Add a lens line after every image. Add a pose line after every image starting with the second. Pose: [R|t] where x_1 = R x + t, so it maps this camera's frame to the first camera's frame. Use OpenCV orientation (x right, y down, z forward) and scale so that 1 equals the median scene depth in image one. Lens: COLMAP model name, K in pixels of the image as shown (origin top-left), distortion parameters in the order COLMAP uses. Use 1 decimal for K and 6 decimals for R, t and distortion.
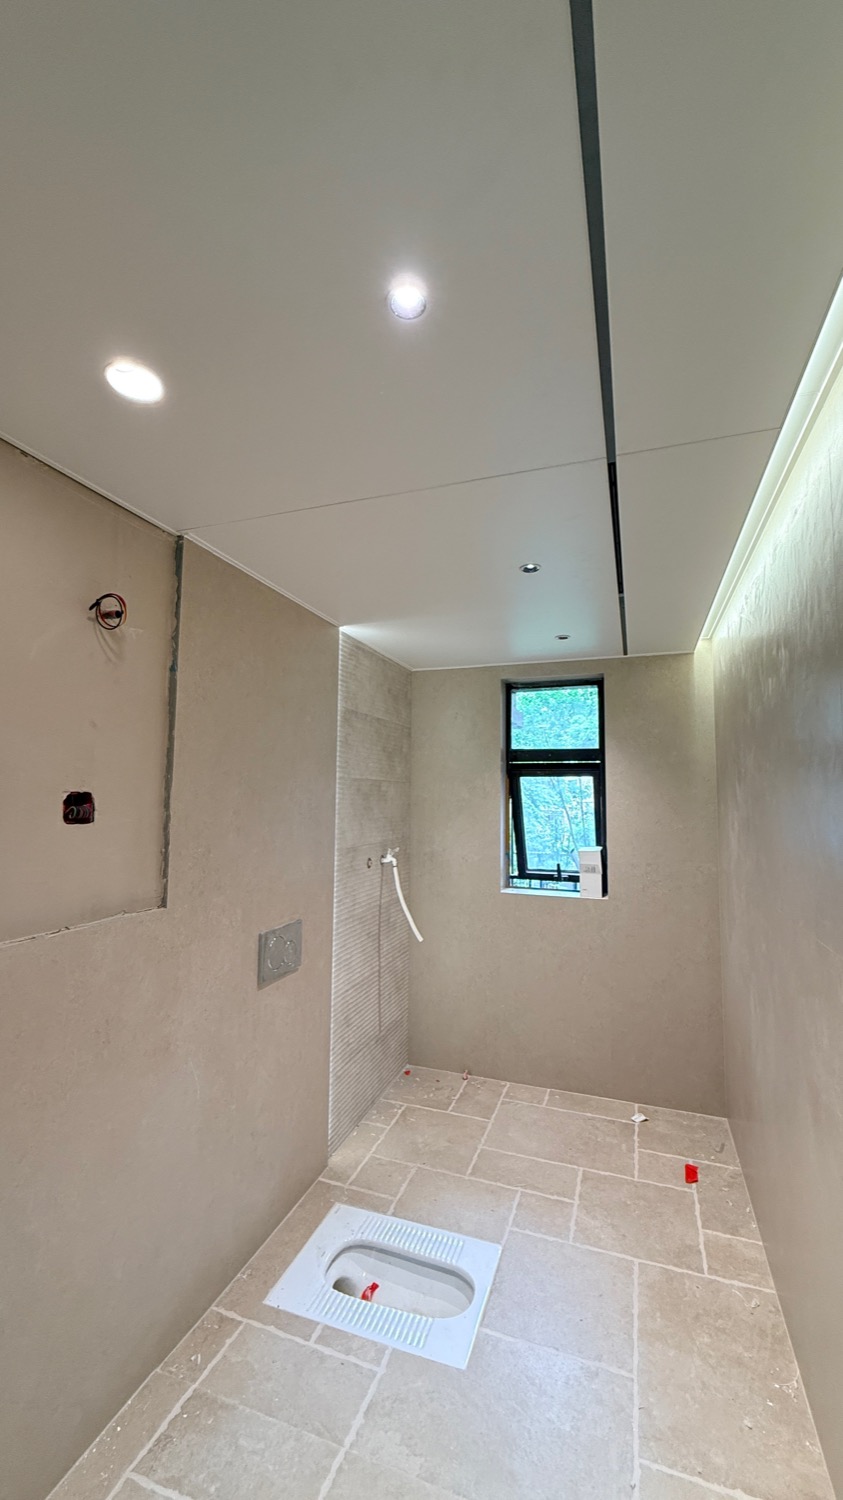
lens RADIAL K [[597.5, 0, 422.0], [0, 597.5, 746.5], [0, 0, 1]] dist [-0.000013, 0.000880]
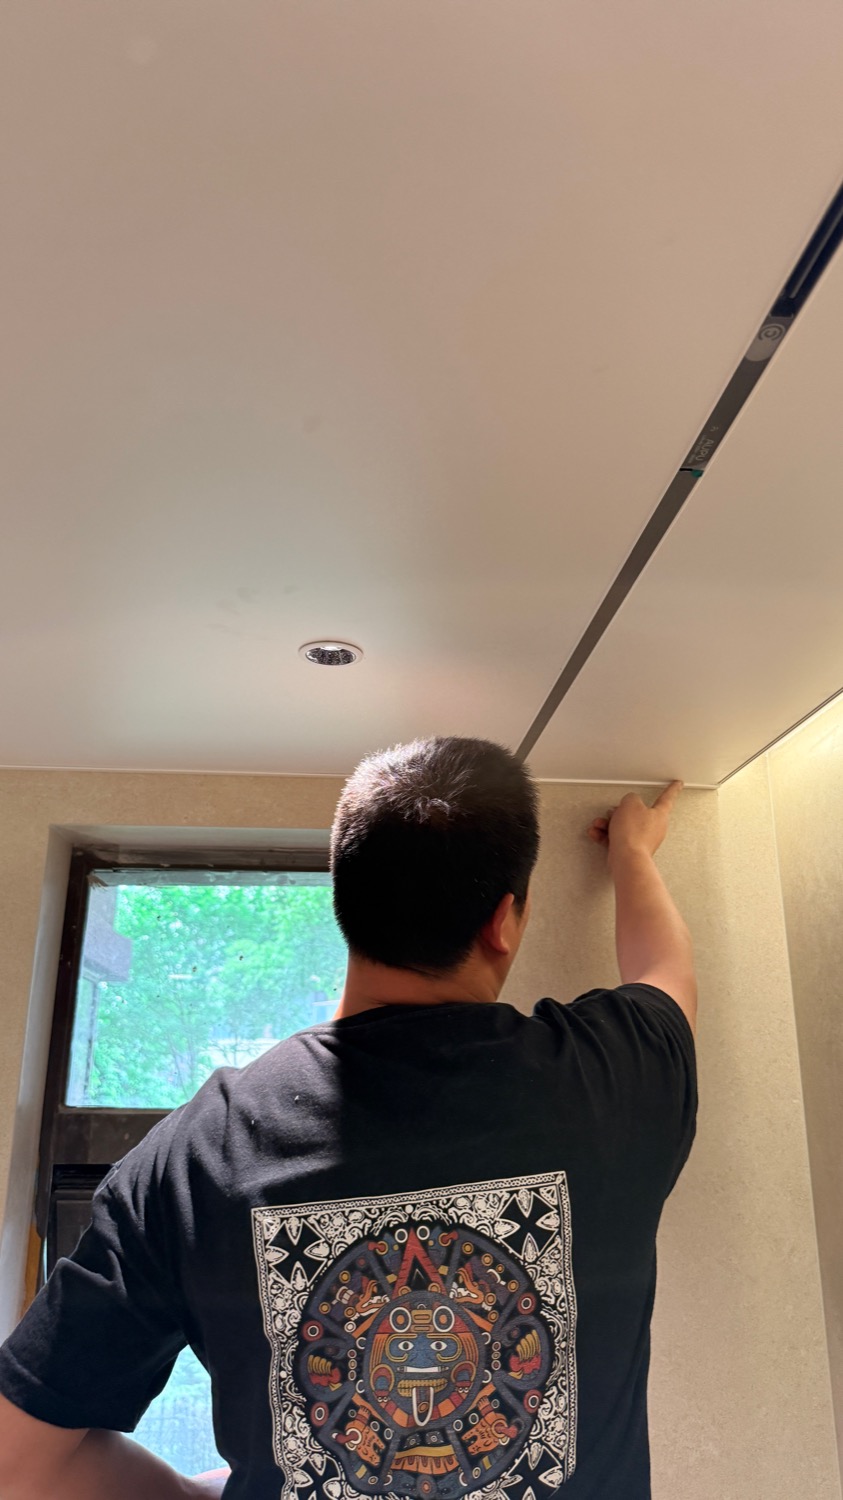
lens RADIAL K [[1073.8, 0, 427.6], [0, 1073.8, 749.7], [0, 0, 1]] dist [0.090836, 0.000763]
pose [[0.907916, 0.120964, 0.401318, 0.121806], [-0.029672, 0.973599, -0.226330, -0.061465], [-0.418100, 0.193580, 0.887535, 0.714762]]
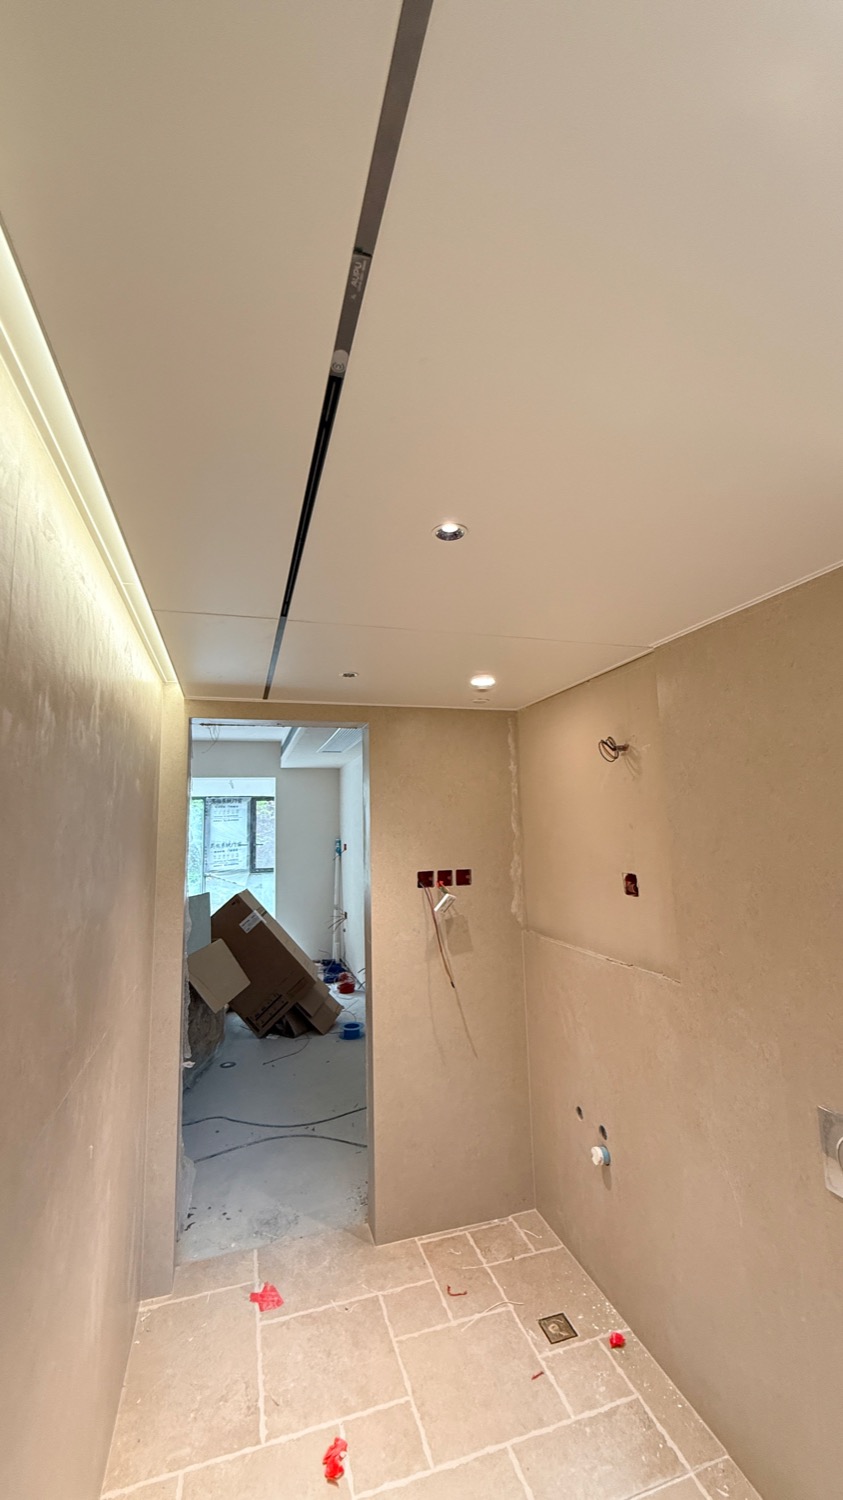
lens RADIAL K [[597.5, 0, 422.0], [0, 597.5, 746.5], [0, 0, 1]] dist [-0.000013, 0.000880]
pose [[-0.800814, -0.070426, -0.594758, 0.439169], [0.067623, 0.976080, -0.206629, 0.023373], [0.595084, -0.205691, -0.776896, 1.137303]]
